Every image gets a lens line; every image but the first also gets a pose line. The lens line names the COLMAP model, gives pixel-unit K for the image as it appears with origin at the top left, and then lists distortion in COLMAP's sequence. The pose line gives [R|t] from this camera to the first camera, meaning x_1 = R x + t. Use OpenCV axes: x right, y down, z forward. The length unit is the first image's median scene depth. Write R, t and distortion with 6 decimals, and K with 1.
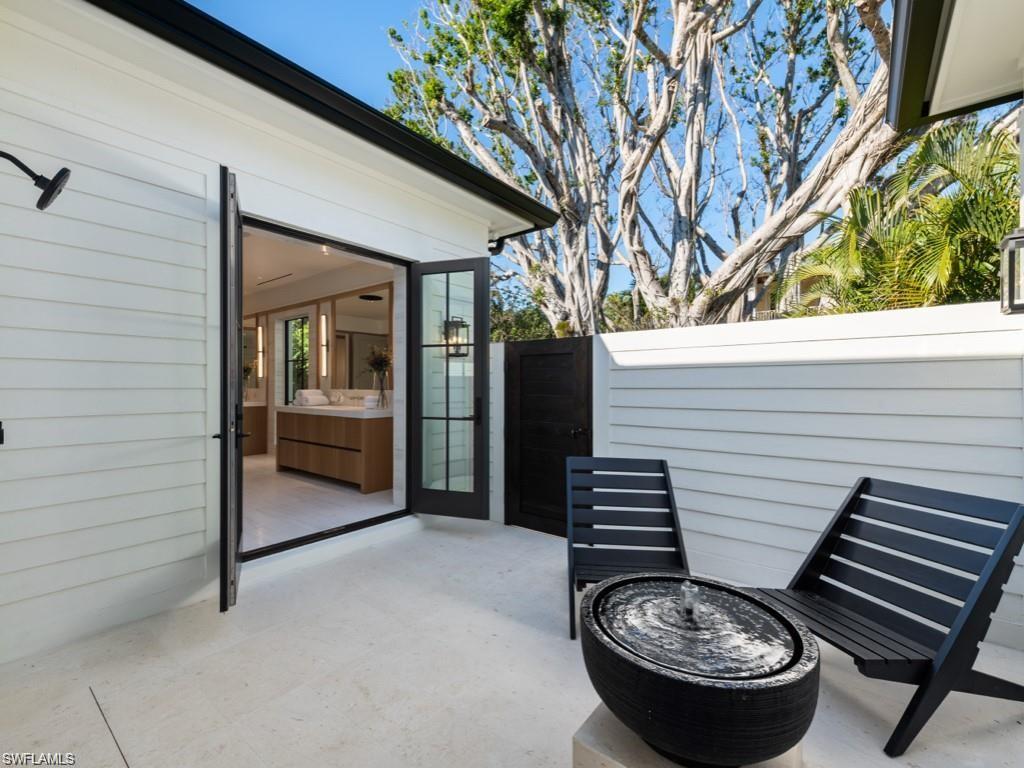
lens RADIAL K [[453.1, 0, 509.9], [0, 453.1, 384.0], [0, 0, 1]] dist [0.007694, 0.000301]
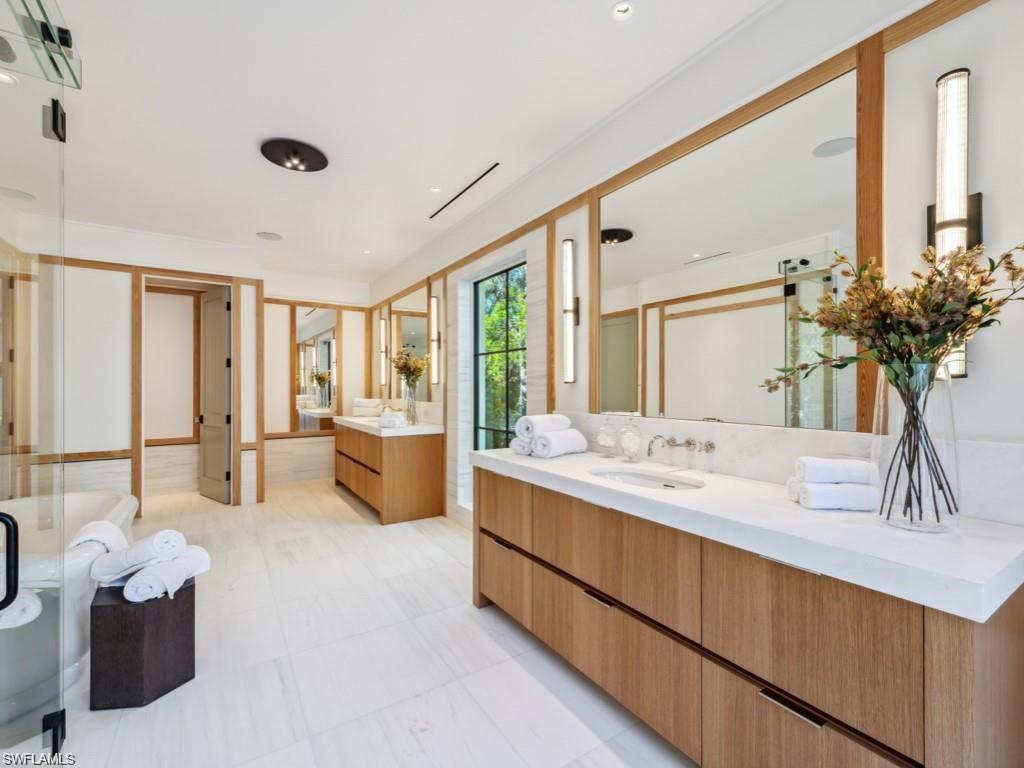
lens RADIAL K [[453.1, 0, 504.9], [0, 453.1, 387.0], [0, 0, 1]] dist [0.007694, 0.000301]
pose [[0.945294, -0.000861, -0.326217, -0.279107], [0.001323, 0.999998, 0.001195, -0.011464], [0.326216, -0.001561, 0.945294, 0.487717]]
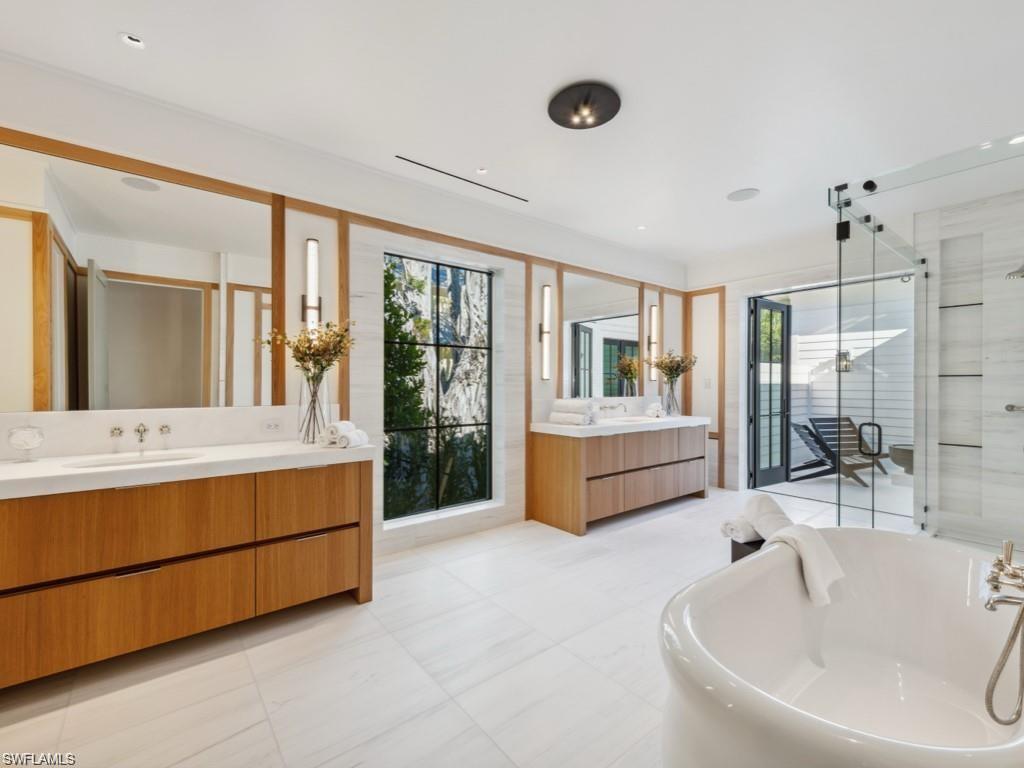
lens RADIAL K [[453.1, 0, 520.4], [0, 453.1, 383.4], [0, 0, 1]] dist [0.007694, 0.000301]
pose [[0.190899, 0.002105, 0.981607, -0.908212], [-0.006611, 0.999978, -0.000859, -0.008862], [-0.981587, -0.006325, 0.190909, 0.779658]]
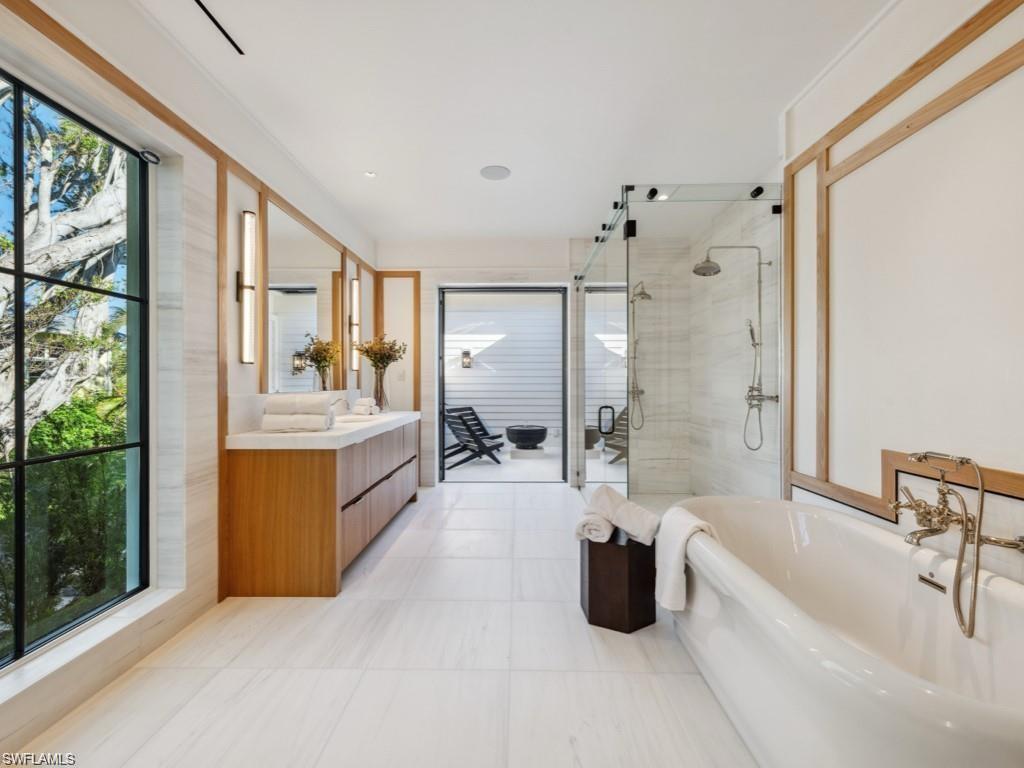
lens RADIAL K [[453.1, 0, 515.1], [0, 453.1, 379.9], [0, 0, 1]] dist [0.007694, 0.000301]
pose [[-0.626101, 0.006208, 0.779717, -0.753556], [-0.000080, 0.999968, -0.008026, 0.001279], [-0.779742, -0.005088, -0.626080, 0.914257]]
